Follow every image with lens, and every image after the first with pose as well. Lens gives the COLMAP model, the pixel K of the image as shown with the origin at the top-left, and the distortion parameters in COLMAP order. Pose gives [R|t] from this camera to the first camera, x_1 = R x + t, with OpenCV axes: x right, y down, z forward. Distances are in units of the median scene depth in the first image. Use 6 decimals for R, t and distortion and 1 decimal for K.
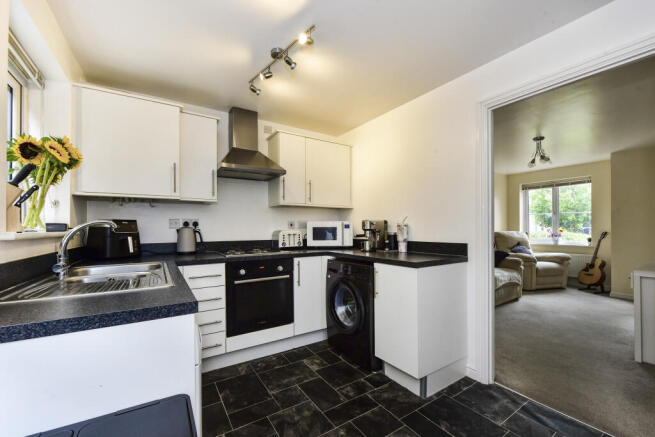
lens RADIAL K [[266.3, 0, 328.0], [0, 266.3, 226.8], [0, 0, 1]] dist [-0.000203, -0.000012]
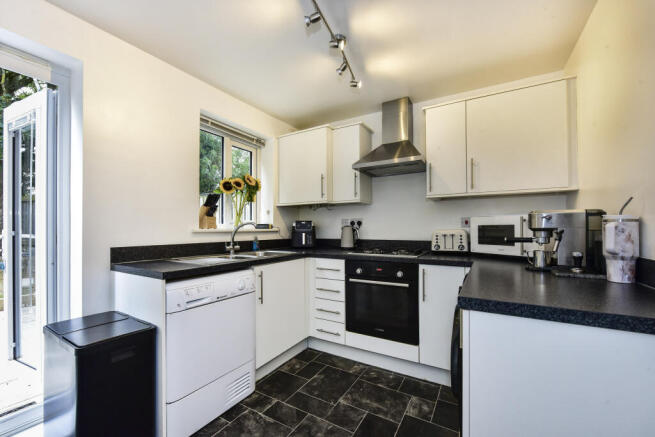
lens RADIAL K [[269.4, 0, 326.9], [0, 269.4, 225.2], [0, 0, 1]] dist [-0.000096, -0.000016]
pose [[0.444145, -0.006197, -0.895934, 0.492432], [0.003891, 0.999980, -0.004988, 0.003680], [0.895947, -0.001271, 0.444160, 0.417578]]
